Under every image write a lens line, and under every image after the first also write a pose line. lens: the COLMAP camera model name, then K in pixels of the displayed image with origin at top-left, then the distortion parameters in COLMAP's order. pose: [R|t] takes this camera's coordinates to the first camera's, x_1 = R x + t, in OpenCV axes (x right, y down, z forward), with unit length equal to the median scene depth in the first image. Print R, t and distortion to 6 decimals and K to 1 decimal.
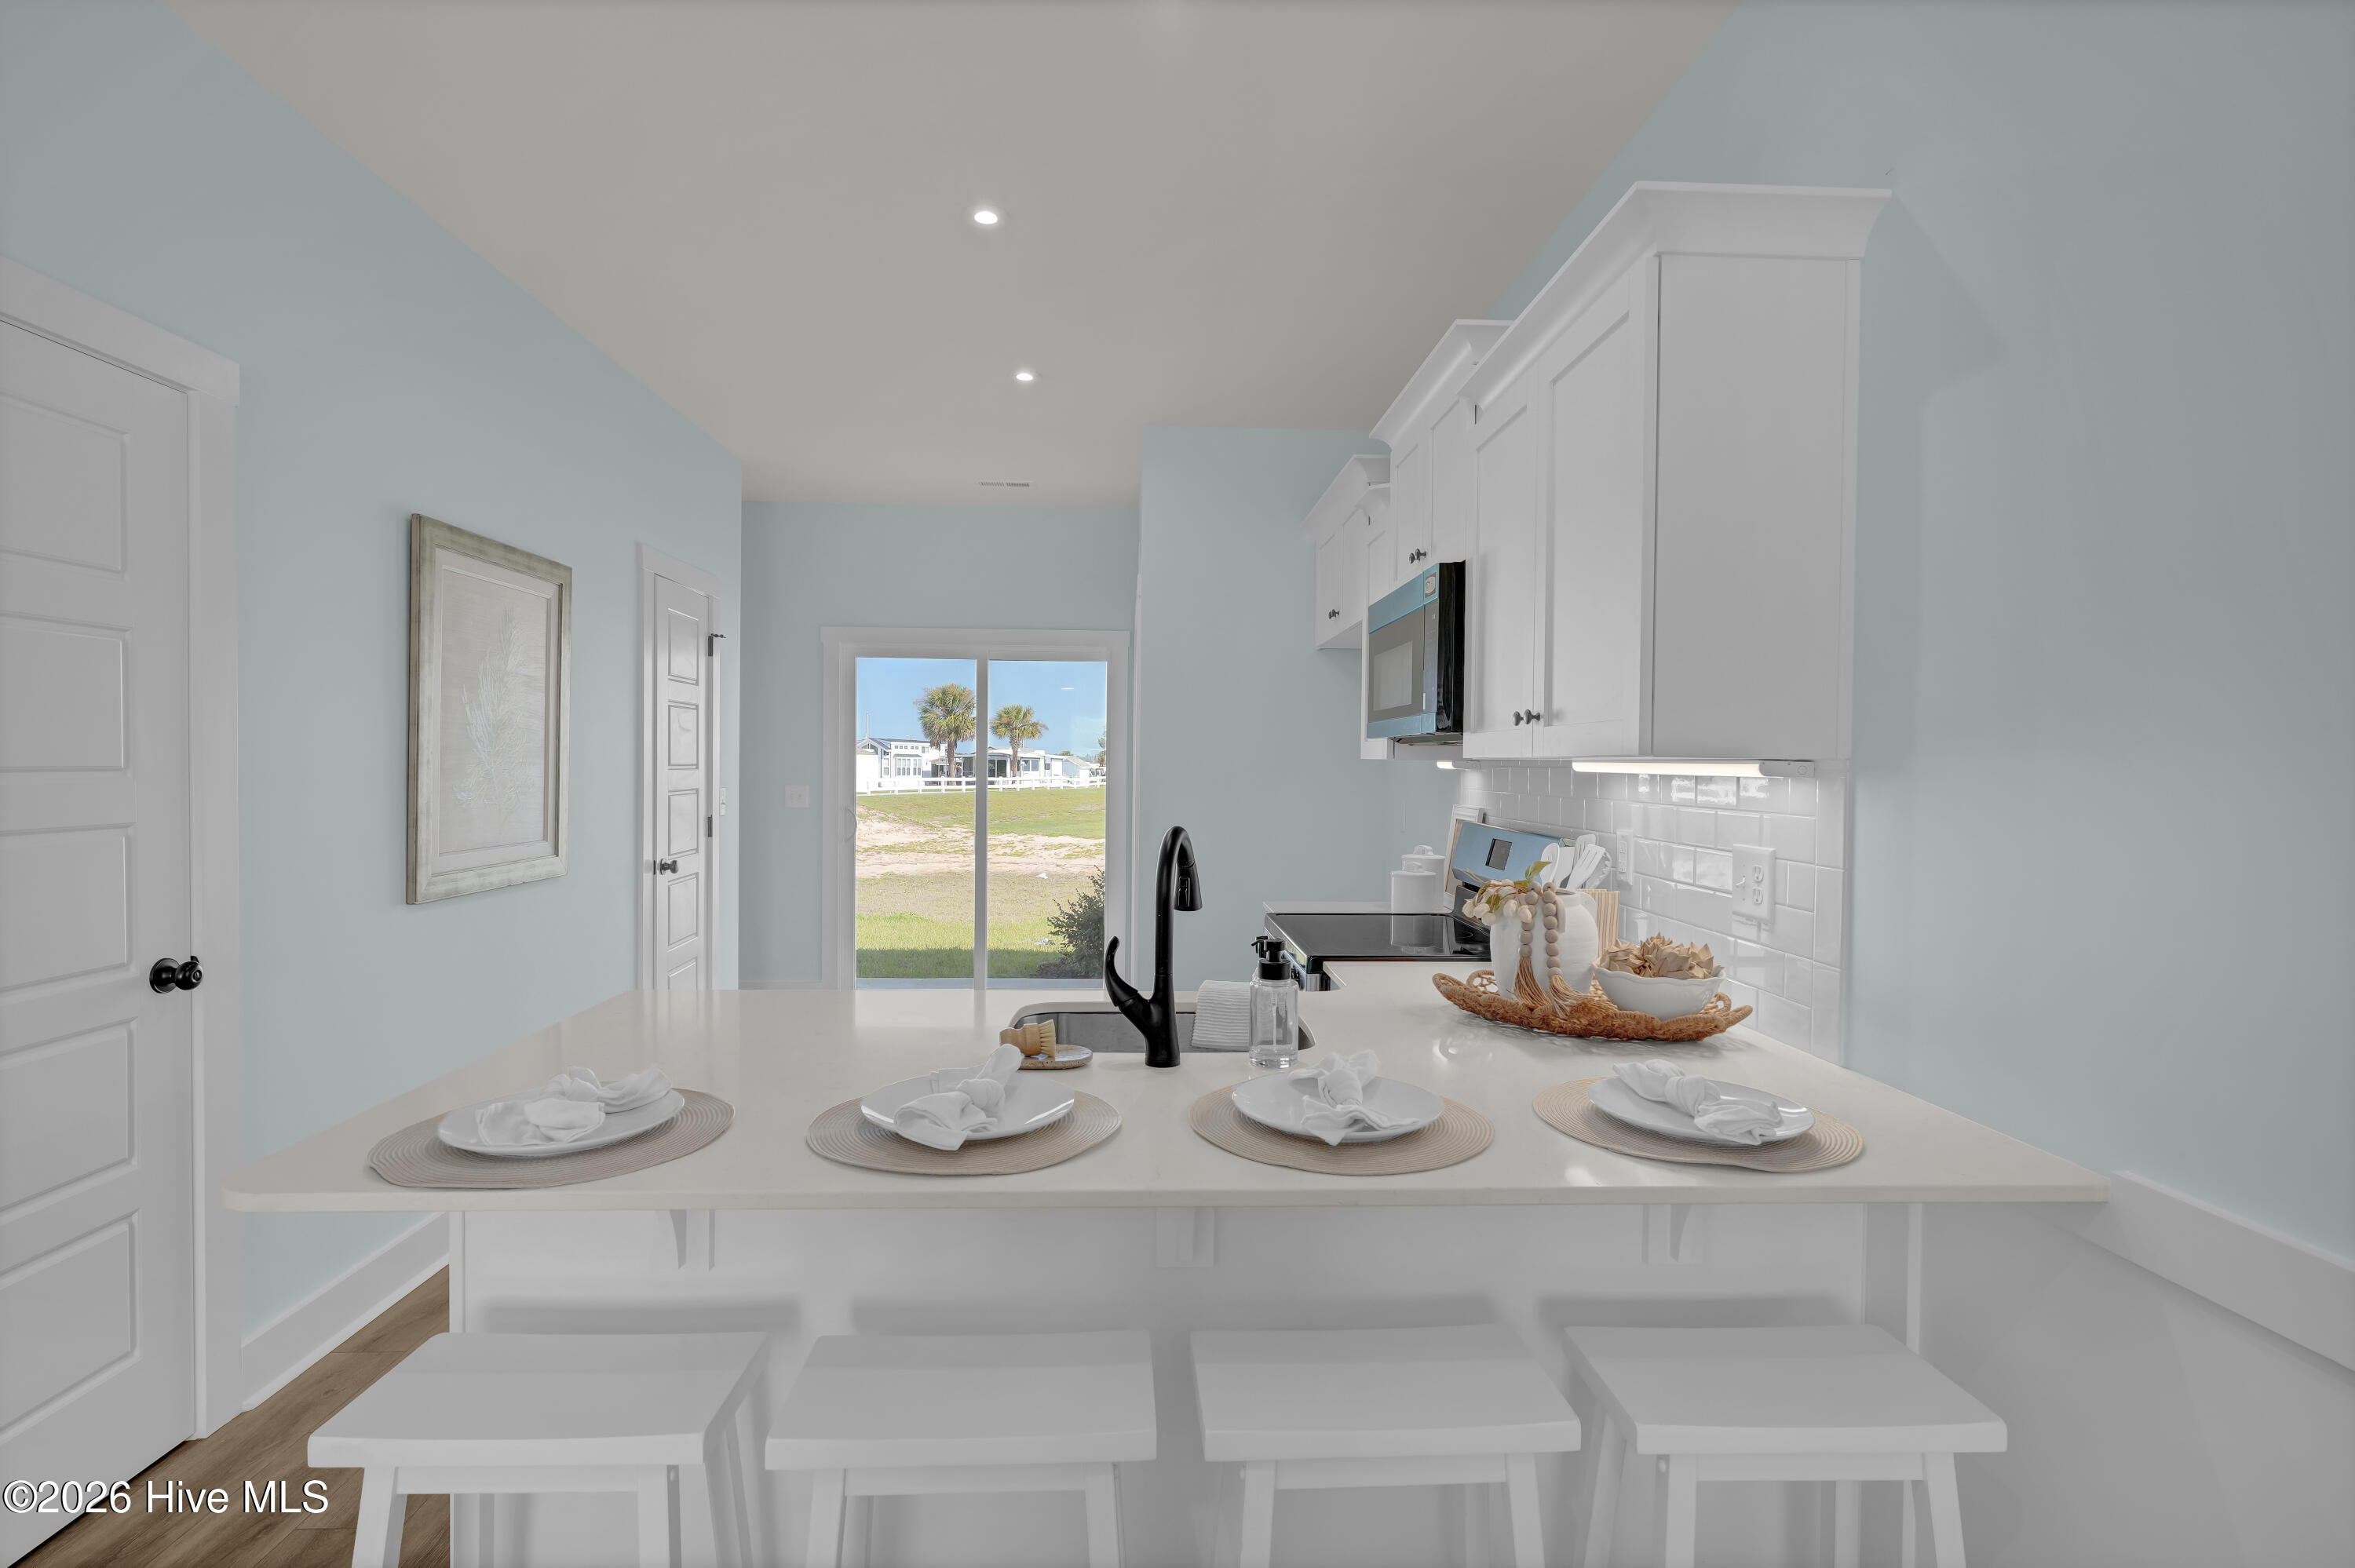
lens RADIAL K [[1155.8, 0, 1174.0], [0, 1155.8, 794.3], [0, 0, 1]] dist [-0.014070, 0.008978]
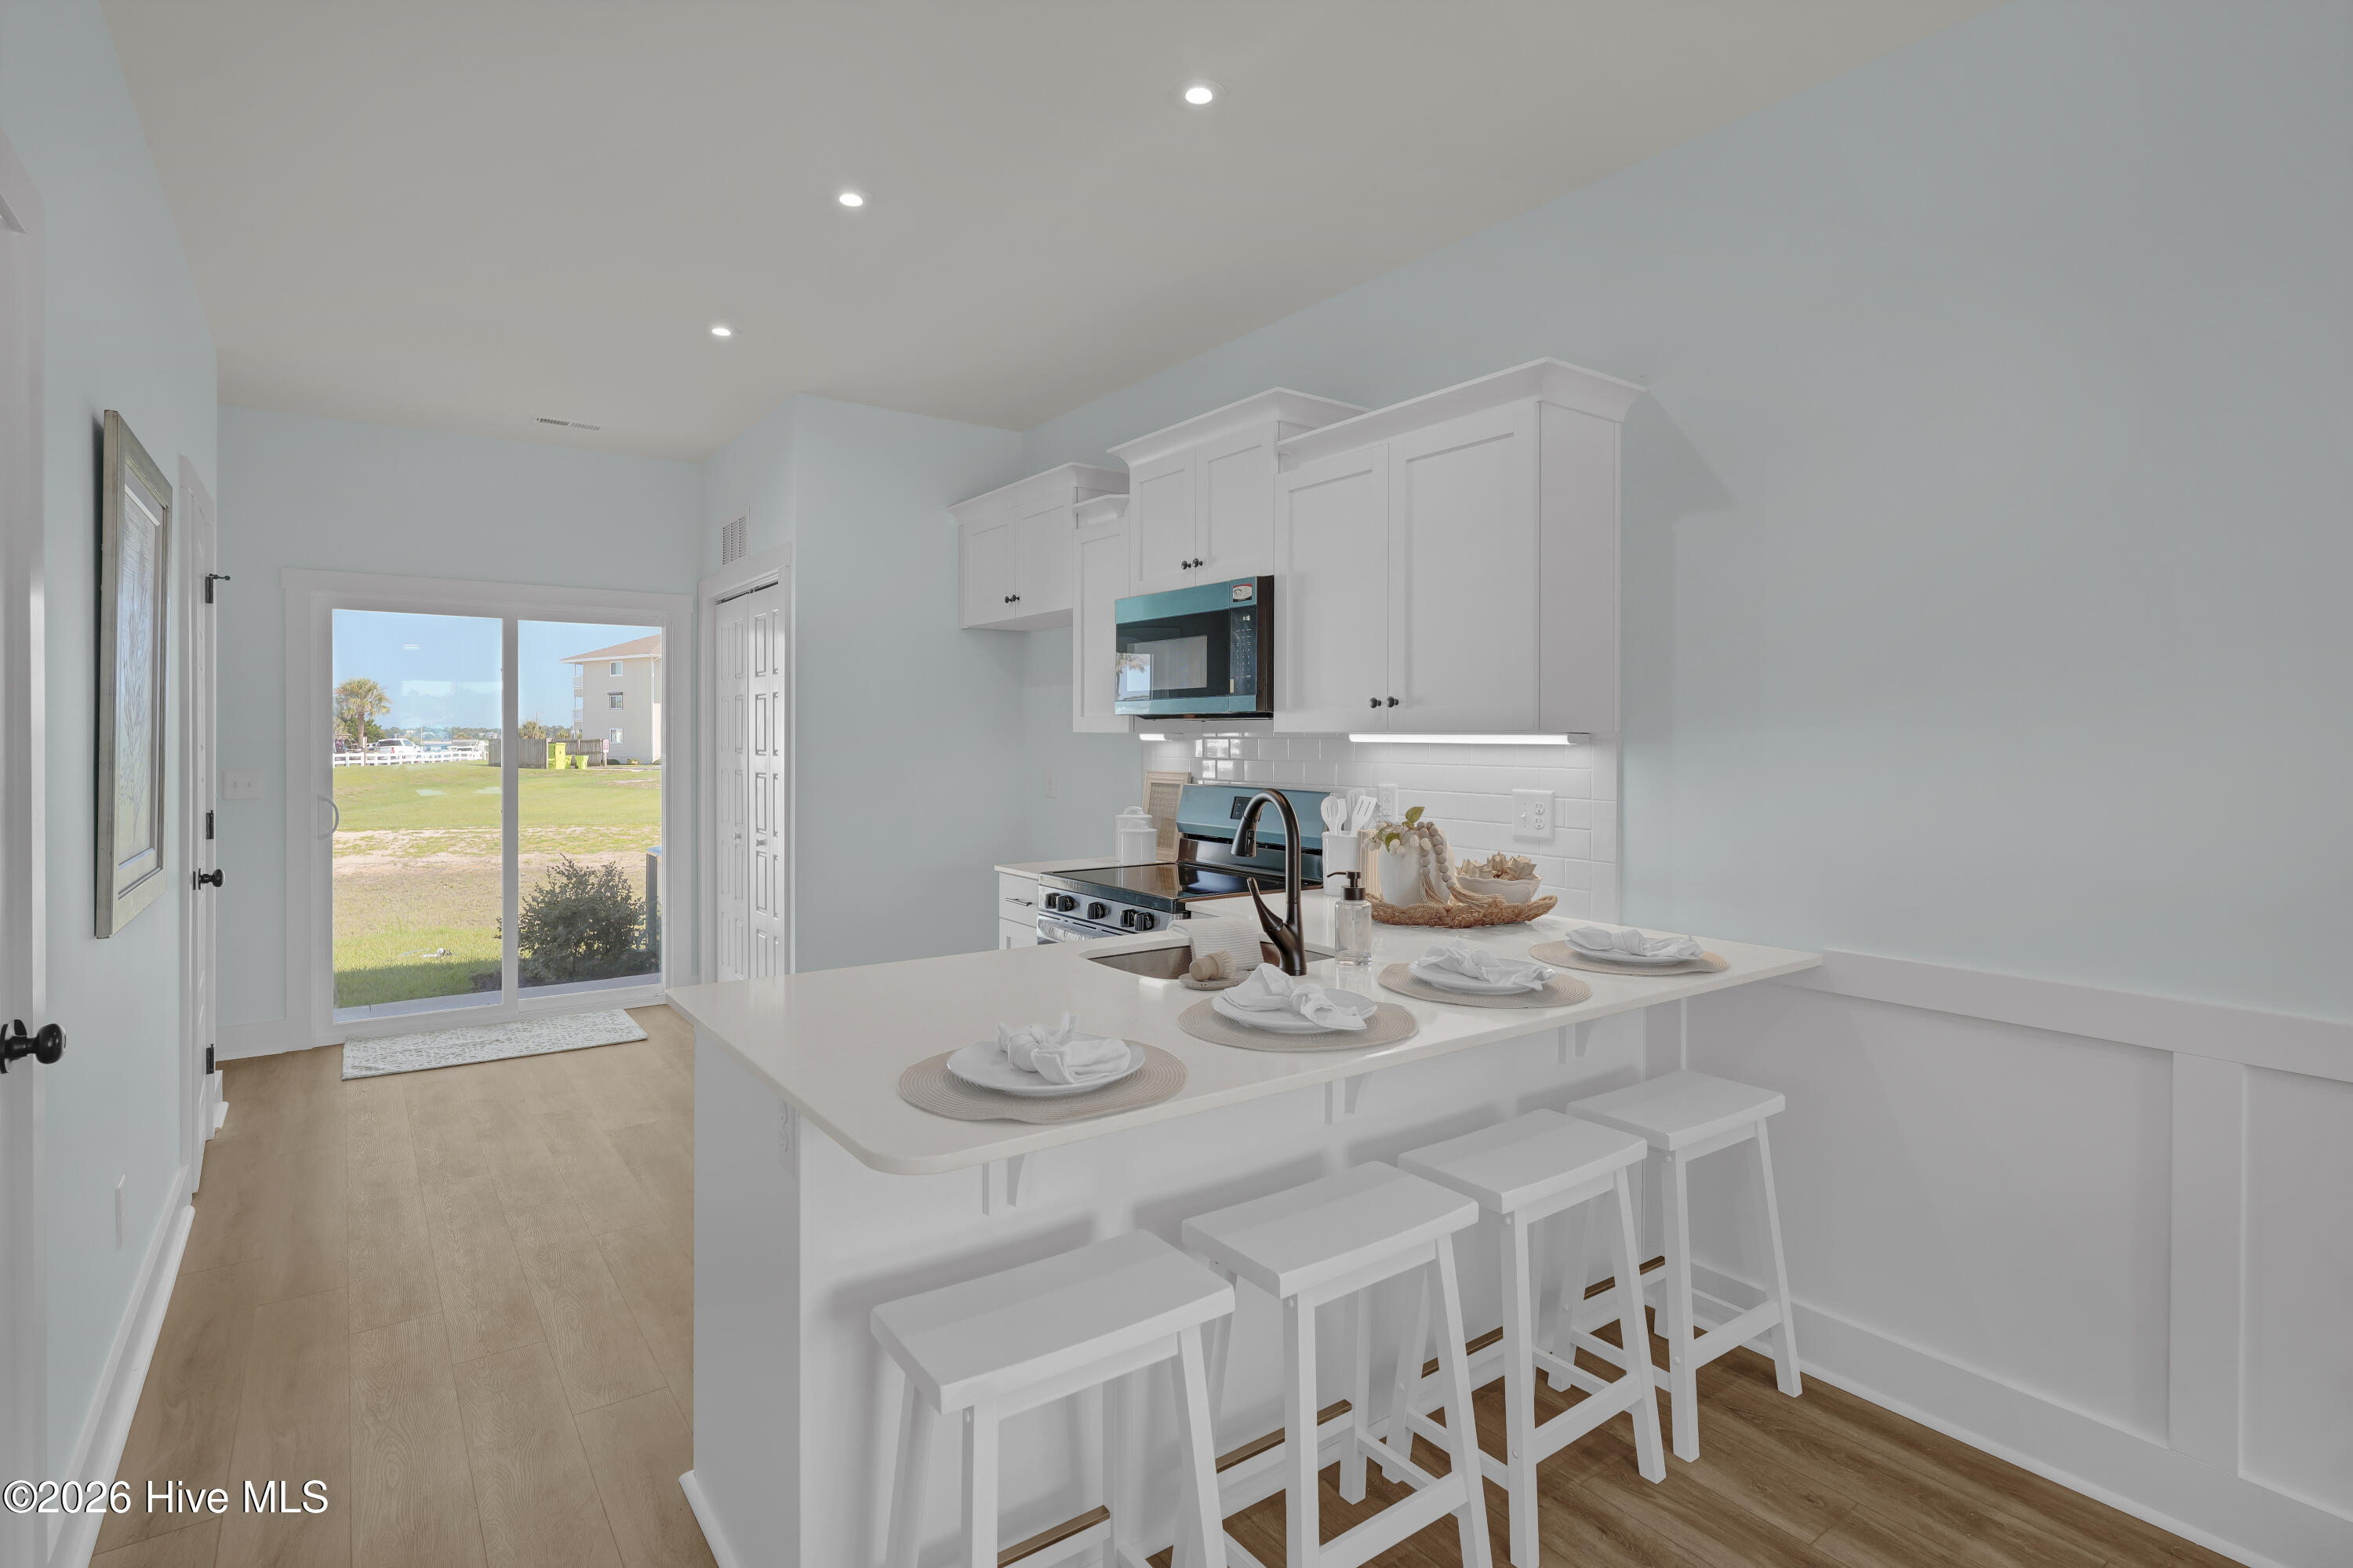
lens RADIAL K [[1155.0, 0, 1228.0], [0, 1155.0, 748.5], [0, 0, 1]] dist [-0.014070, 0.008978]
pose [[0.824364, -0.008642, 0.565994, -0.650025], [0.019208, 0.999735, -0.012712, 0.002287], [-0.565734, 0.021351, 0.824311, -0.011641]]
